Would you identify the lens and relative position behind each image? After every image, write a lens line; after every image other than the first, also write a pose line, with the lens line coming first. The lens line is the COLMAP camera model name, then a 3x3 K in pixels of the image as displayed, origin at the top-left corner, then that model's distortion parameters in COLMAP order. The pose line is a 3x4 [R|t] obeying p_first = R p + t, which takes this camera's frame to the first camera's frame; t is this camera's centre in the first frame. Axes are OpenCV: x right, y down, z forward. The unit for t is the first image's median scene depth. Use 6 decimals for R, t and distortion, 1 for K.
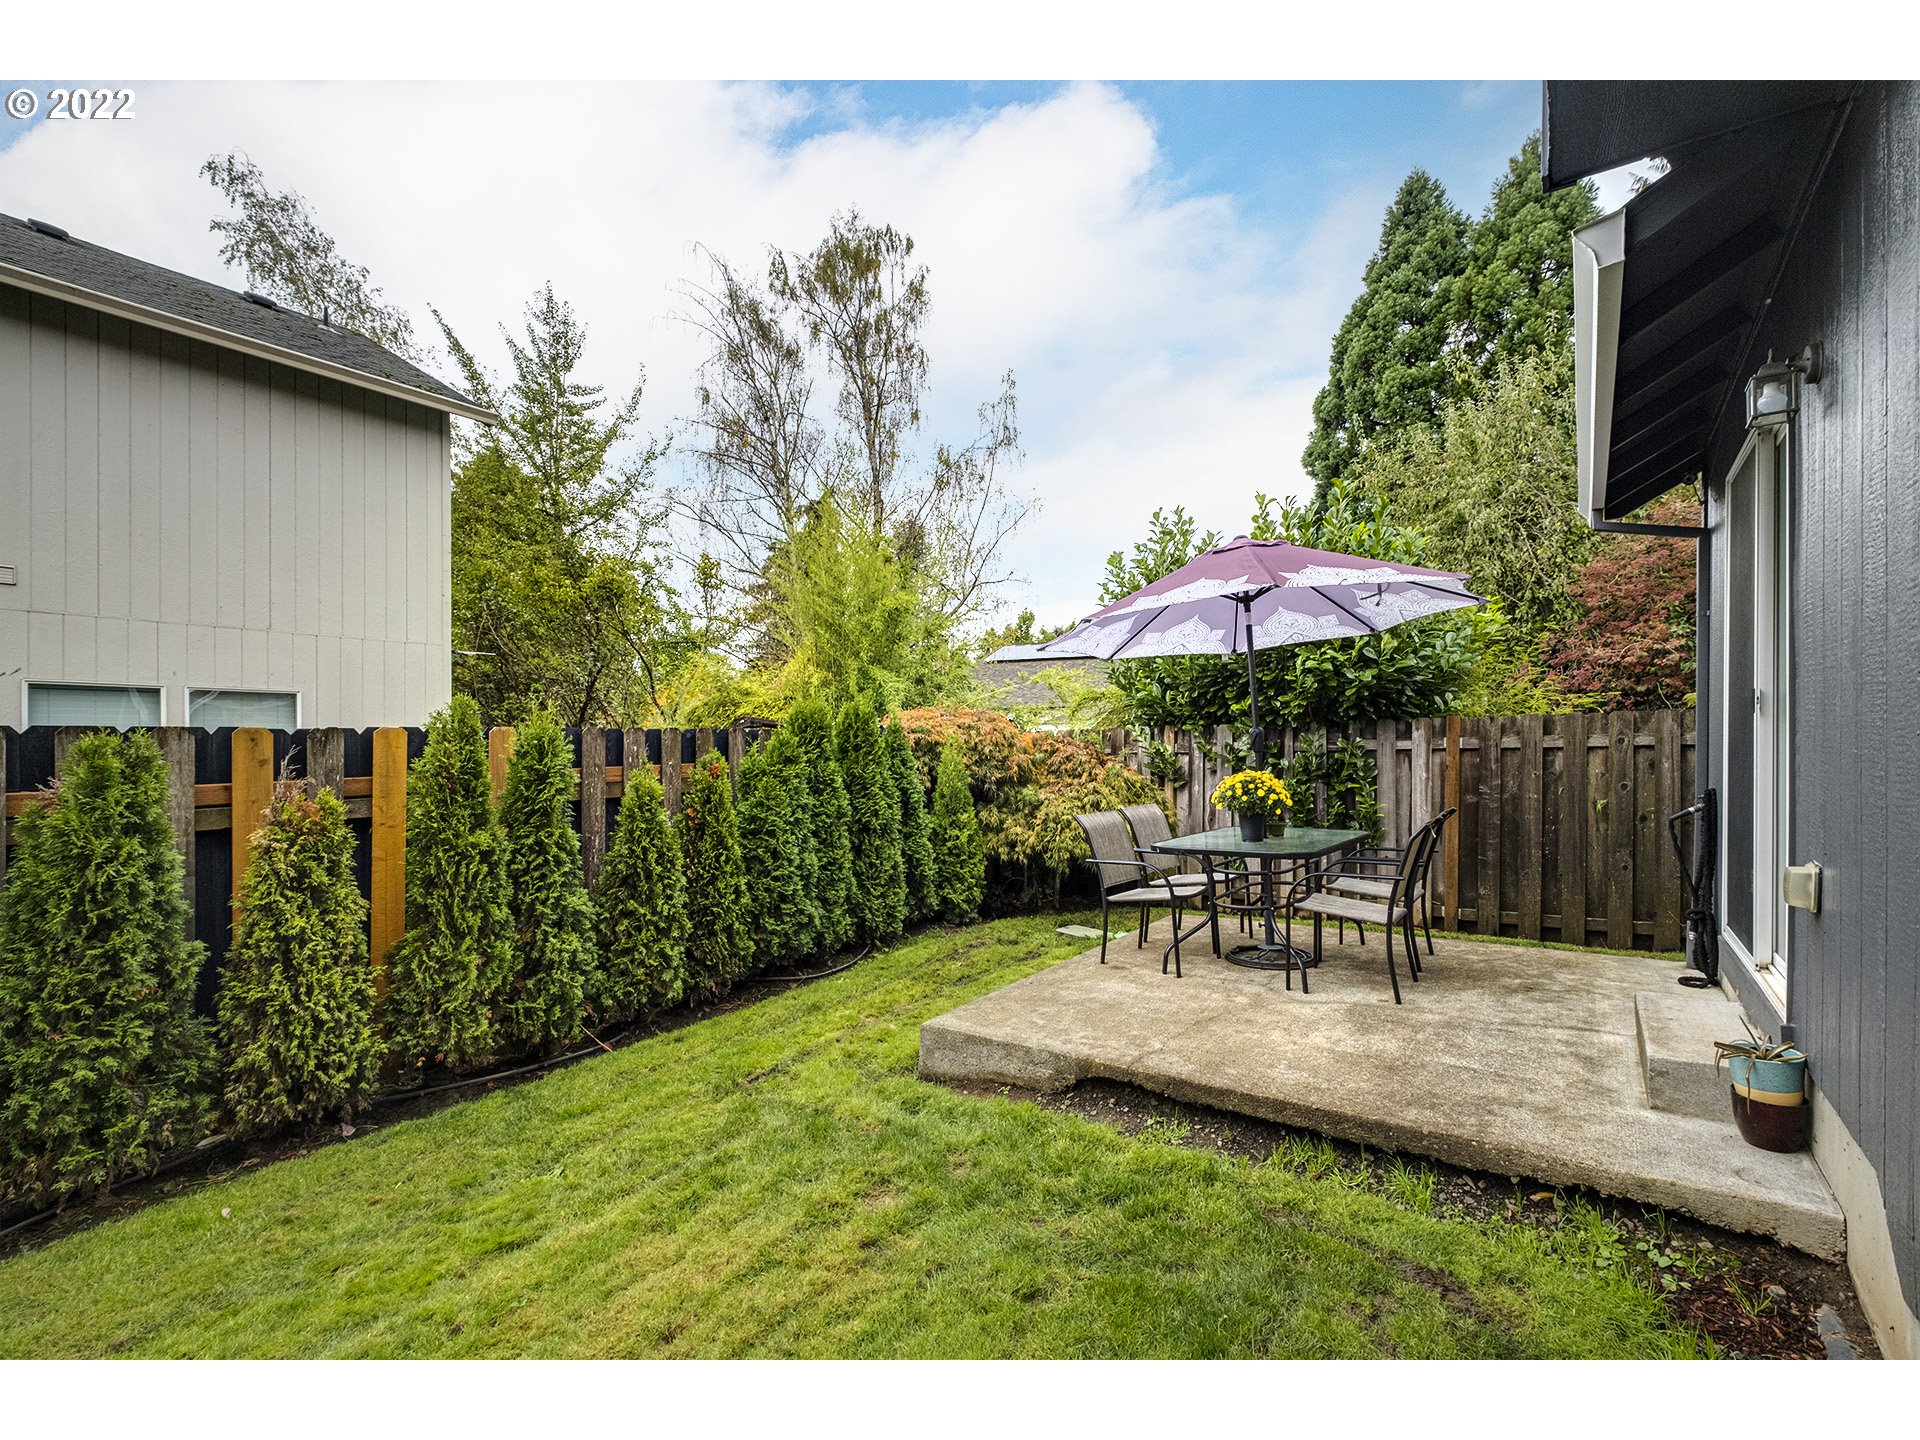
lens RADIAL K [[843.6, 0, 960.9], [0, 843.6, 781.1], [0, 0, 1]] dist [0.001424, -0.006963]
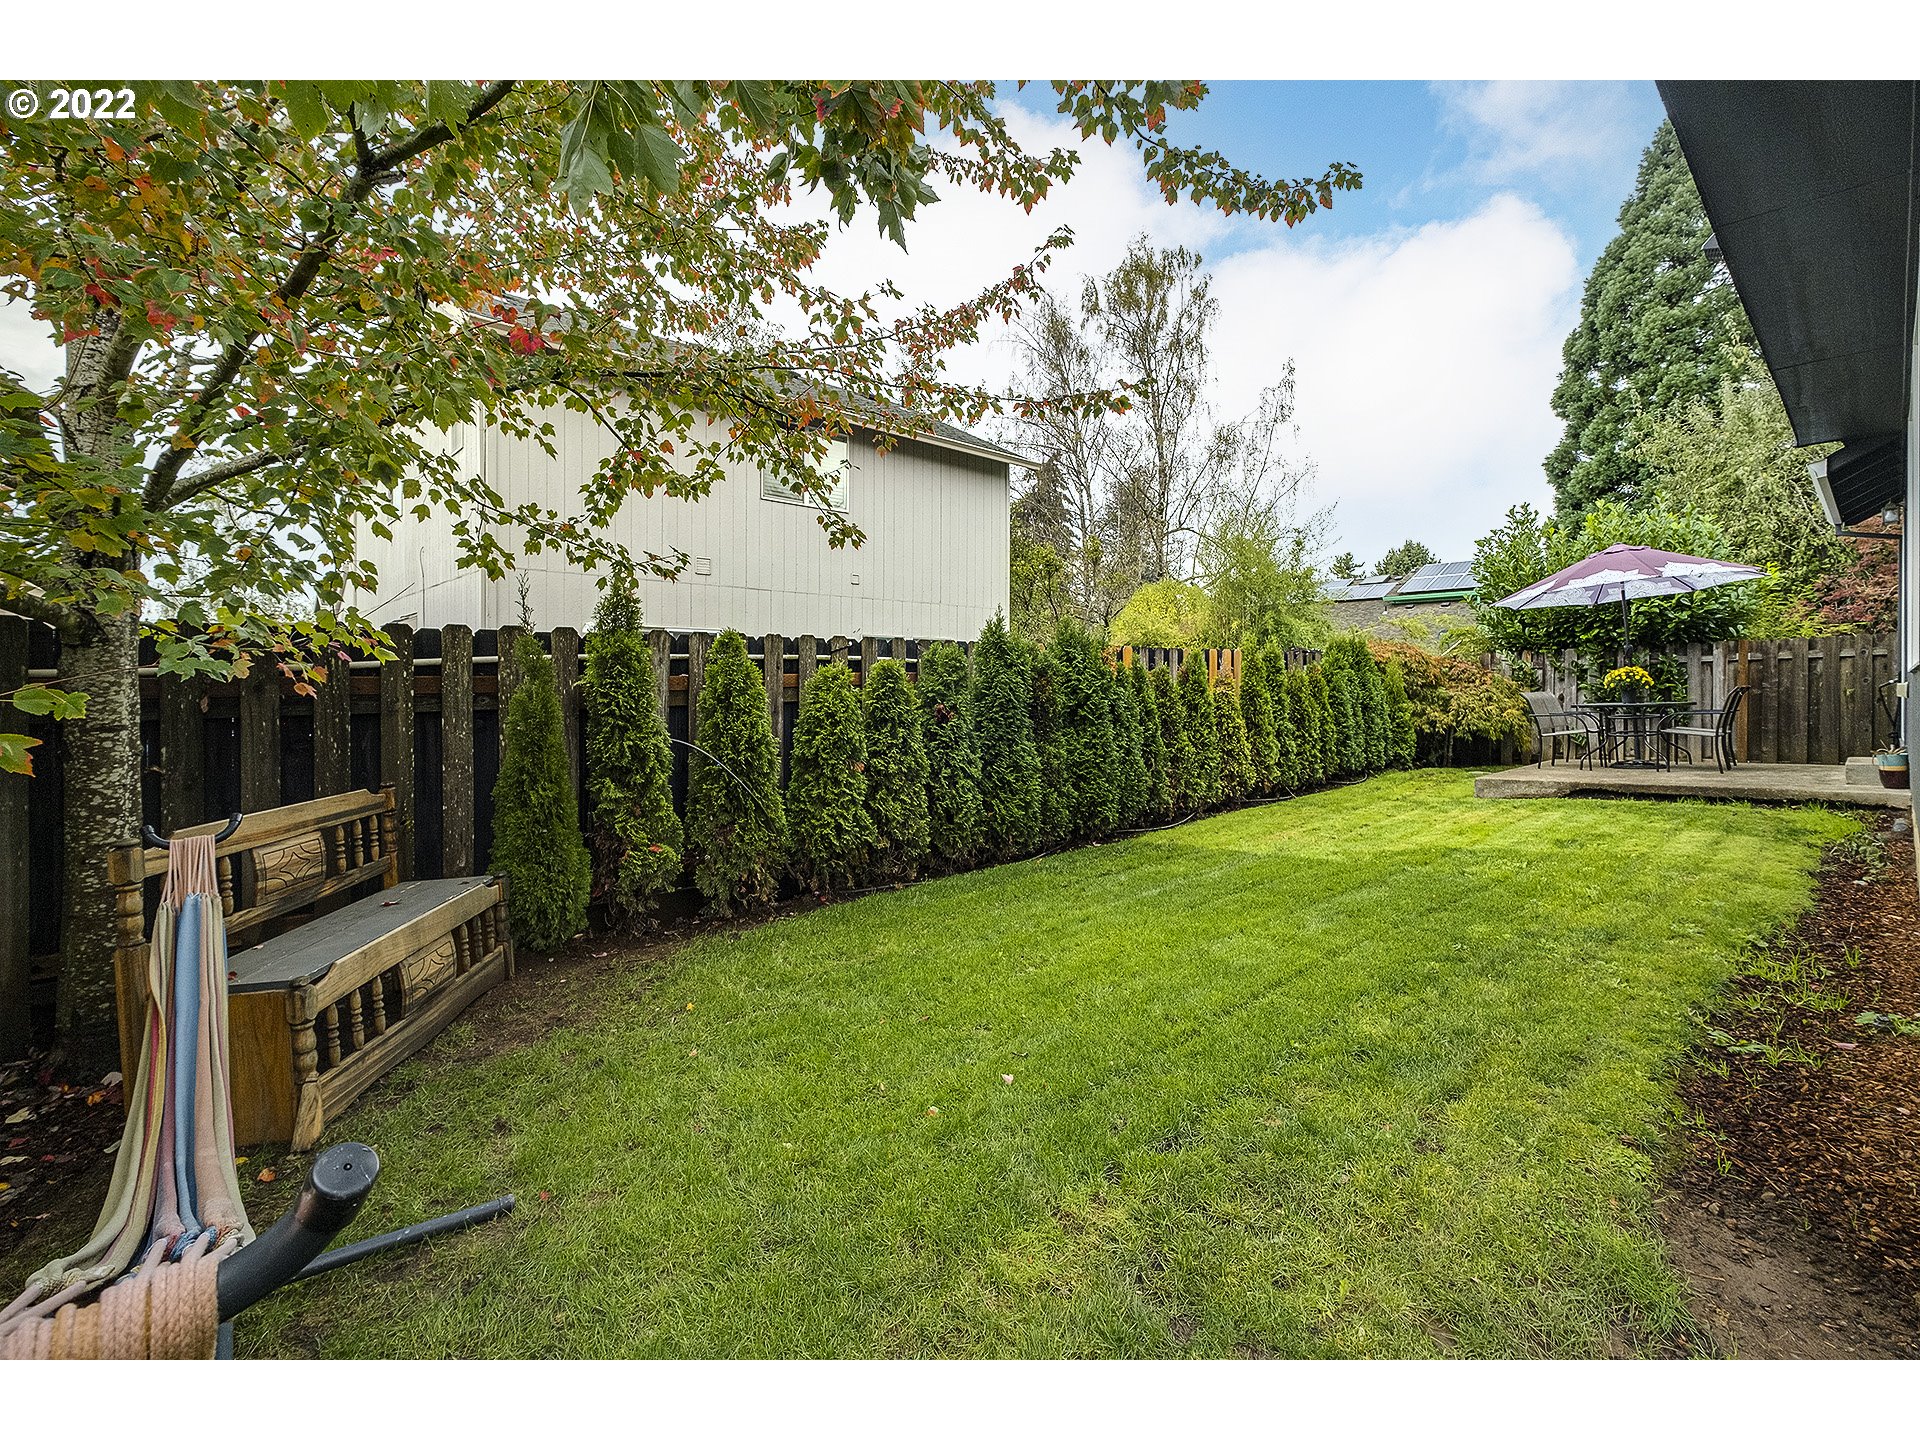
lens RADIAL K [[849.2, 0, 959.8], [0, 849.2, 724.4], [0, 0, 1]] dist [-0.000293, -0.006187]
pose [[0.980164, 0.001342, -0.198186, -0.495908], [-0.002287, 0.999987, -0.004543, 0.084445], [0.198177, 0.004906, 0.980154, -0.771778]]
